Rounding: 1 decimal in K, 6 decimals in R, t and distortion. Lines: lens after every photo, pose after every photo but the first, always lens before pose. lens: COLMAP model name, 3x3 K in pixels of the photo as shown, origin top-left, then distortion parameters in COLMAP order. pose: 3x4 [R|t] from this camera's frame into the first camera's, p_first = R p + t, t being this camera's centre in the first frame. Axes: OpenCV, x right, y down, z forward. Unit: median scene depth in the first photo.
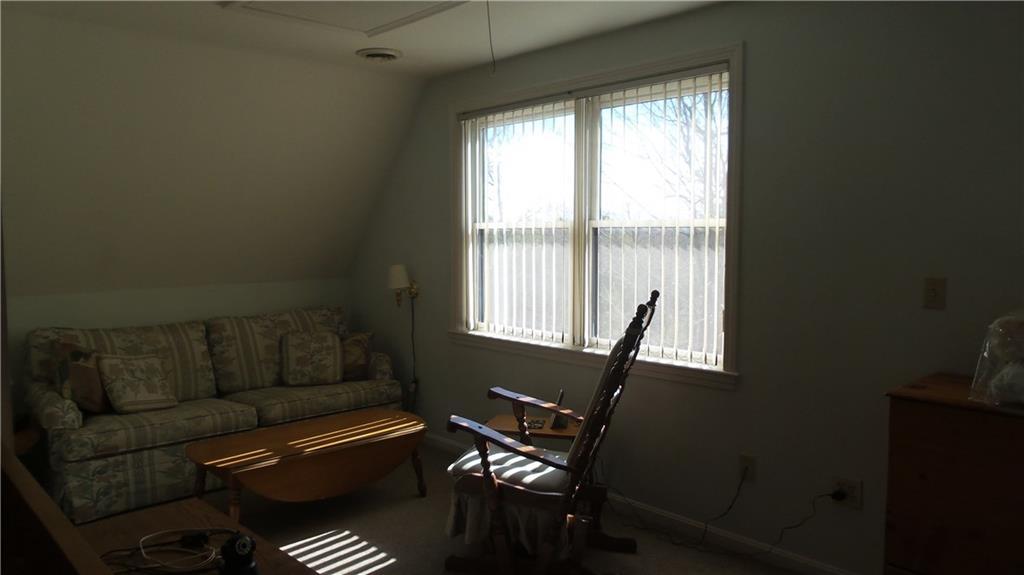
lens RADIAL K [[710.0, 0, 511.1], [0, 710.0, 281.0], [0, 0, 1]] dist [0.001268, 0.000759]
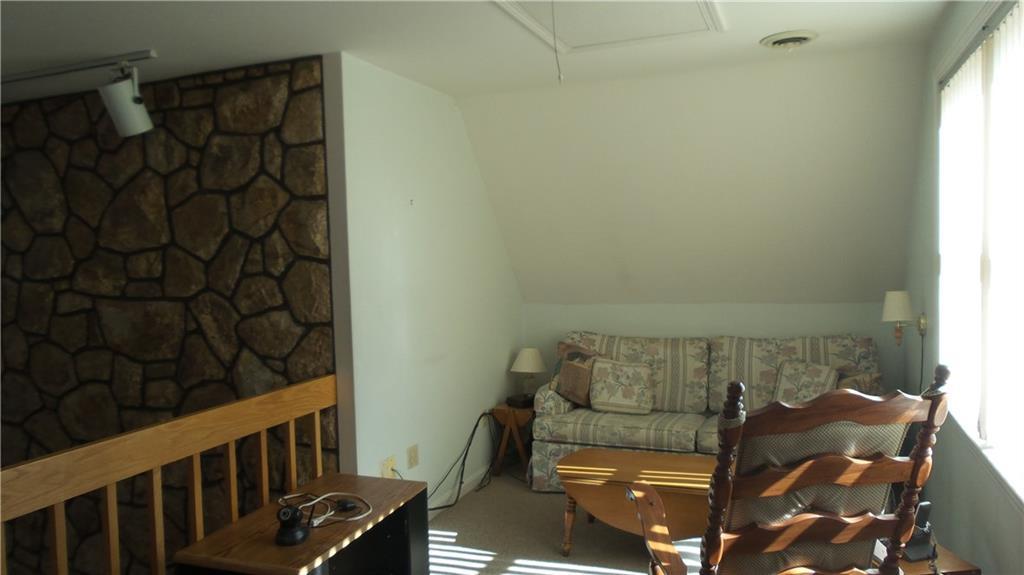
lens RADIAL K [[731.8, 0, 512.0], [0, 731.8, 287.5], [0, 0, 1]] dist [-0.000086, 0.000310]
pose [[0.432673, 0.038716, -0.900719, 0.434564], [-0.030580, 0.999133, 0.028256, -0.041767], [0.901032, 0.015319, 0.433481, 0.333537]]
